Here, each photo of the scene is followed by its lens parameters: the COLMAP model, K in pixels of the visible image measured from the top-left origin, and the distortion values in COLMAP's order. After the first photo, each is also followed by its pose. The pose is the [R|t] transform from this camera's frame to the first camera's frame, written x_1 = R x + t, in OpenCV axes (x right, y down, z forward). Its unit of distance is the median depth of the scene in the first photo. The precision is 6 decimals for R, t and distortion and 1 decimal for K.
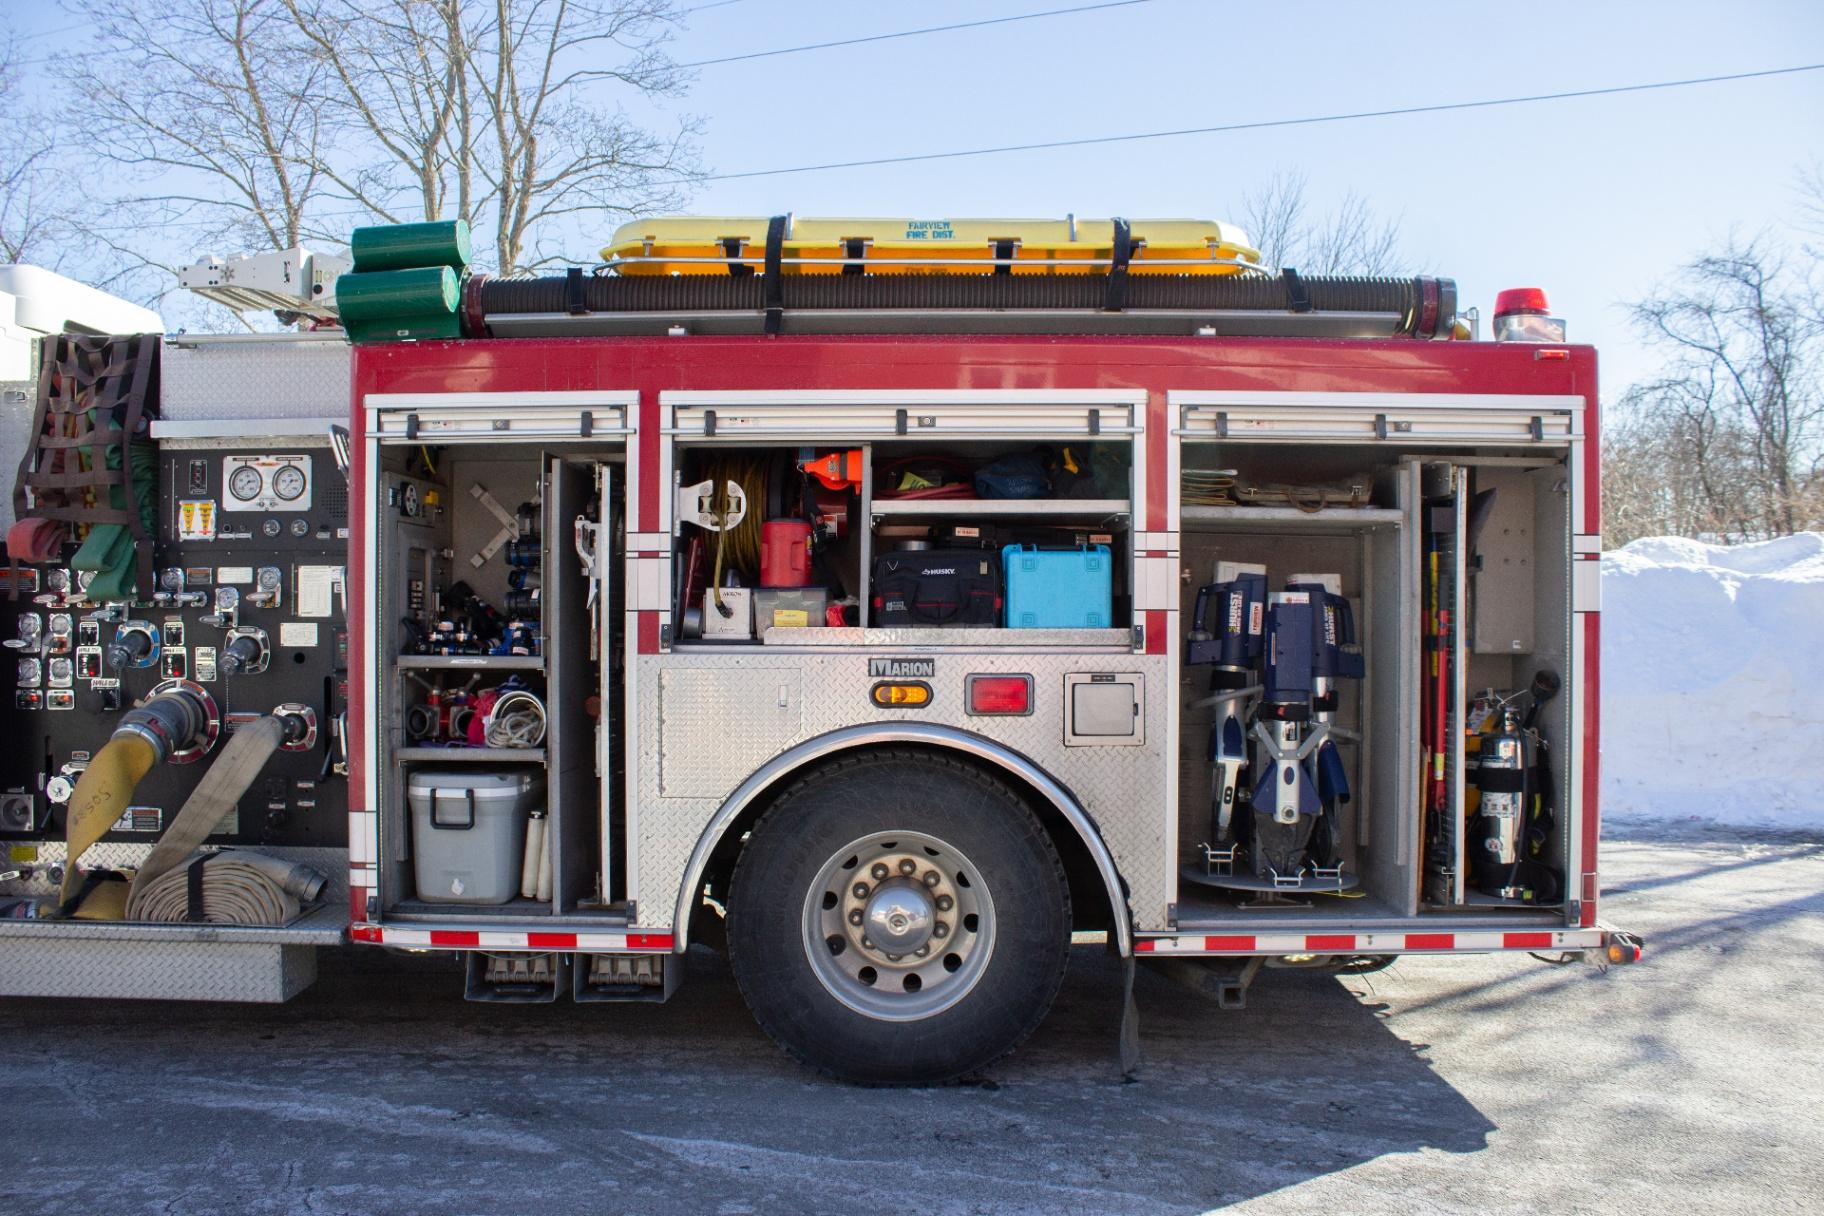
lens RADIAL K [[1510.7, 0, 912.0], [0, 1510.7, 608.0], [0, 0, 1]] dist [-0.166768, 0.150934]
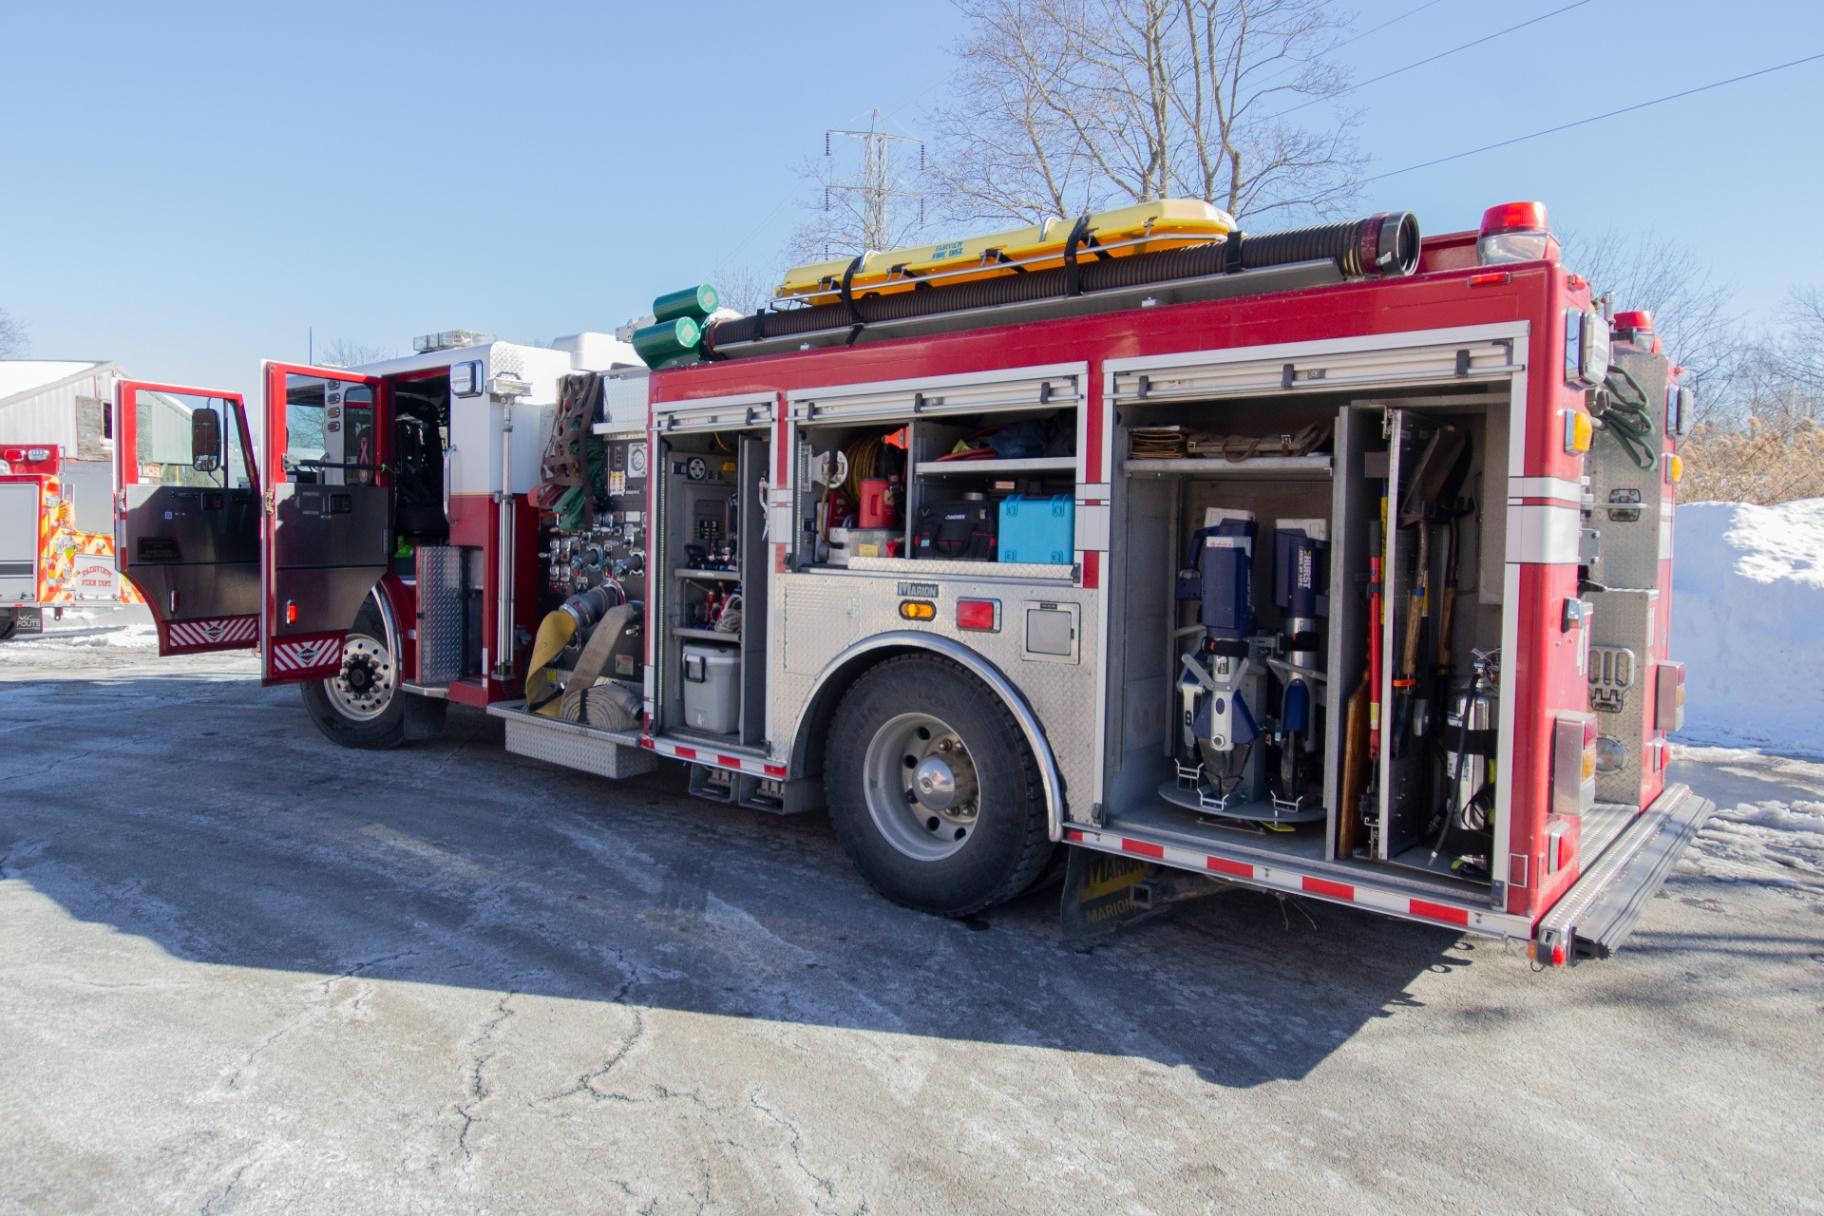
lens RADIAL K [[1164.3, 0, 826.0], [0, 1164.3, 564.1], [0, 0, 1]] dist [-0.001507, 0.001034]
pose [[0.751087, 0.030064, -0.659518, 0.589771], [-0.012571, 0.999433, 0.031243, -0.013485], [0.660084, -0.015175, 0.751039, 0.178332]]
